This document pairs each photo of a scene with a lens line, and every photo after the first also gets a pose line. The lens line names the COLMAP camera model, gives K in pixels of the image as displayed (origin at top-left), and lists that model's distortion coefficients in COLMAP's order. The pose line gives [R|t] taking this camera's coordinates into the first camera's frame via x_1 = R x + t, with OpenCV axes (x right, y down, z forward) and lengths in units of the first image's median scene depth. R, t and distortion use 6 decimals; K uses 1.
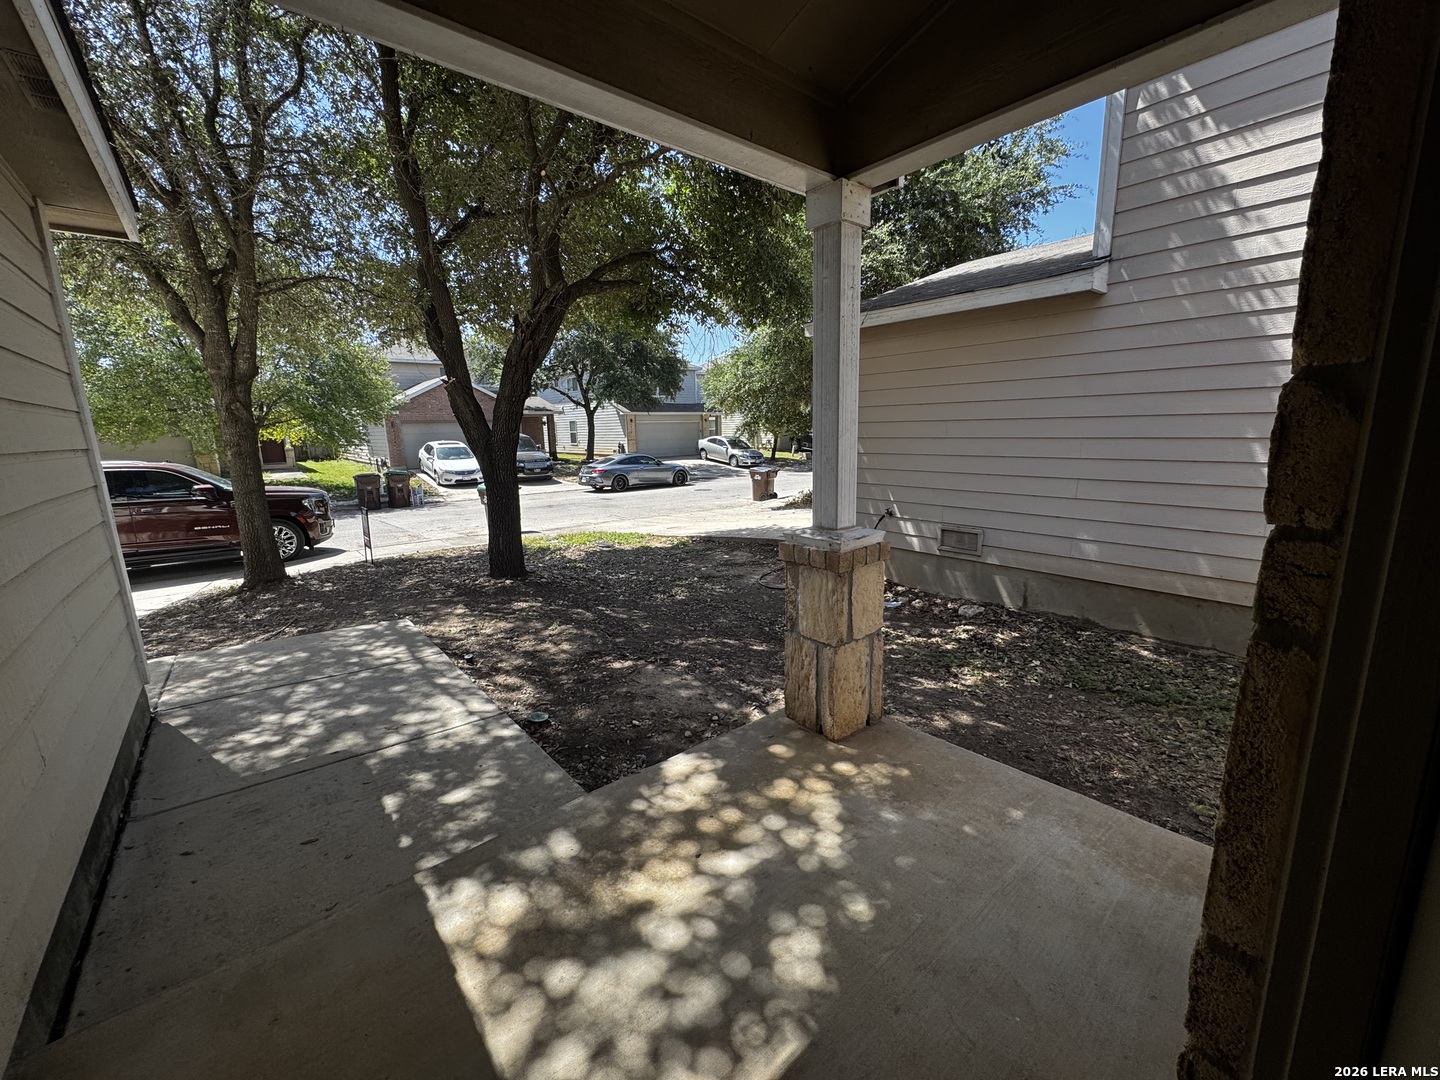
lens RADIAL K [[577.6, 0, 717.1], [0, 577.6, 539.7], [0, 0, 1]] dist [-0.004278, 0.001039]
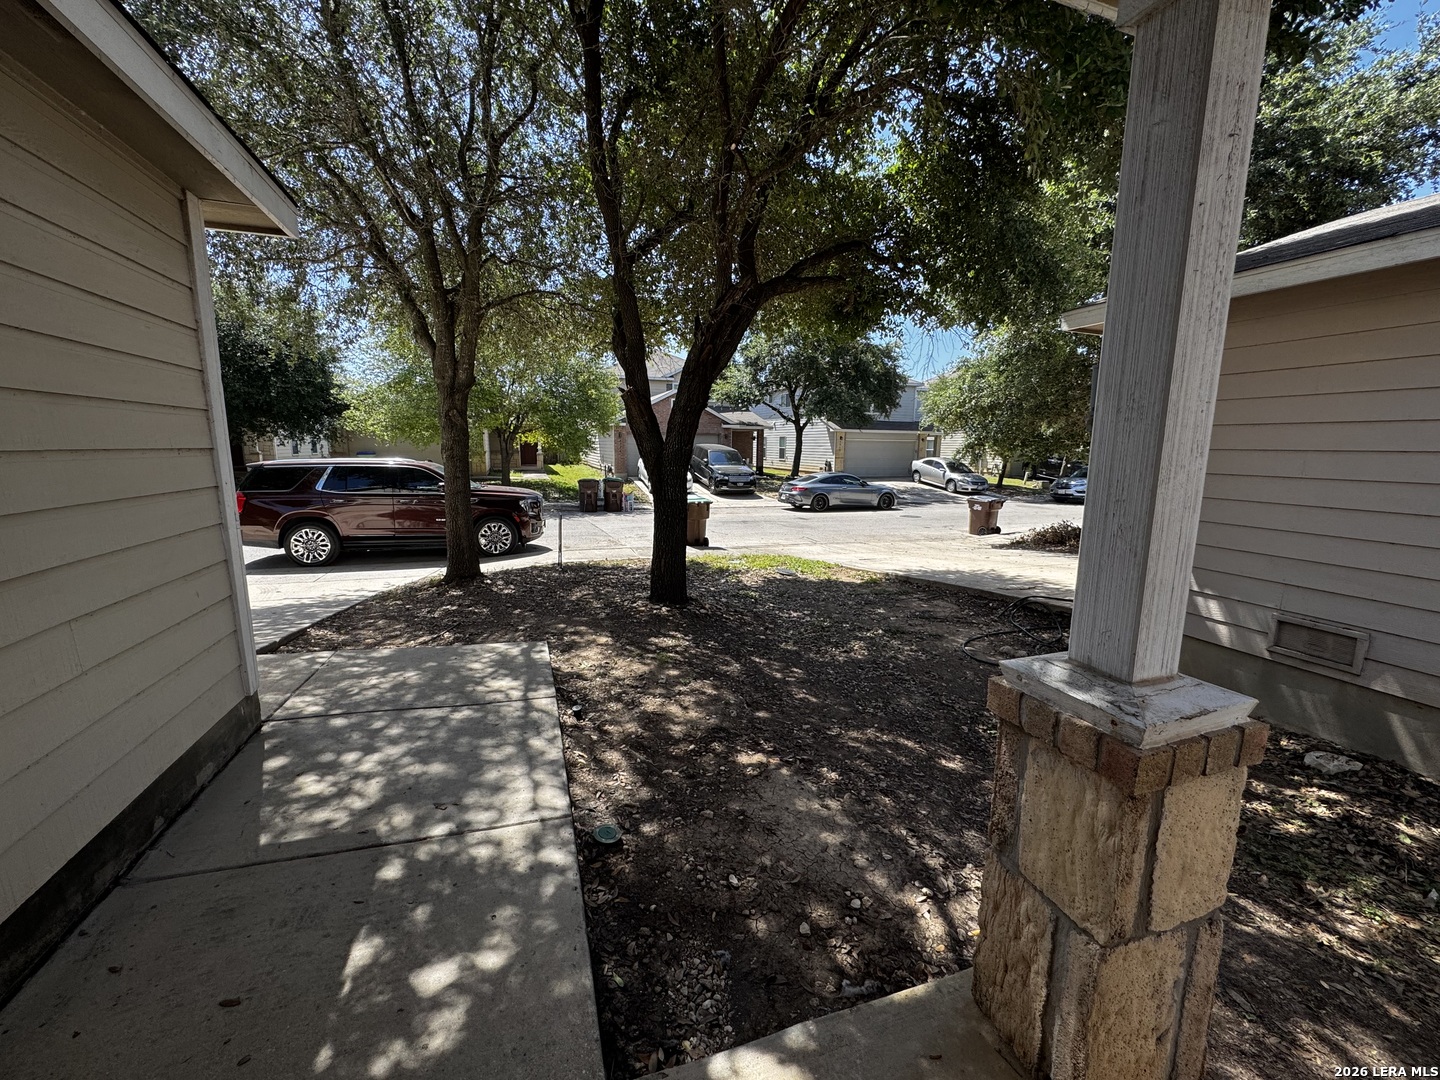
lens RADIAL K [[577.6, 0, 719.5], [0, 577.6, 538.0], [0, 0, 1]] dist [-0.004278, 0.001039]
pose [[0.936133, 0.087916, -0.340479, 0.017721], [-0.098423, 0.995051, -0.013674, -0.033960], [0.337592, 0.046311, 0.940153, 0.166201]]
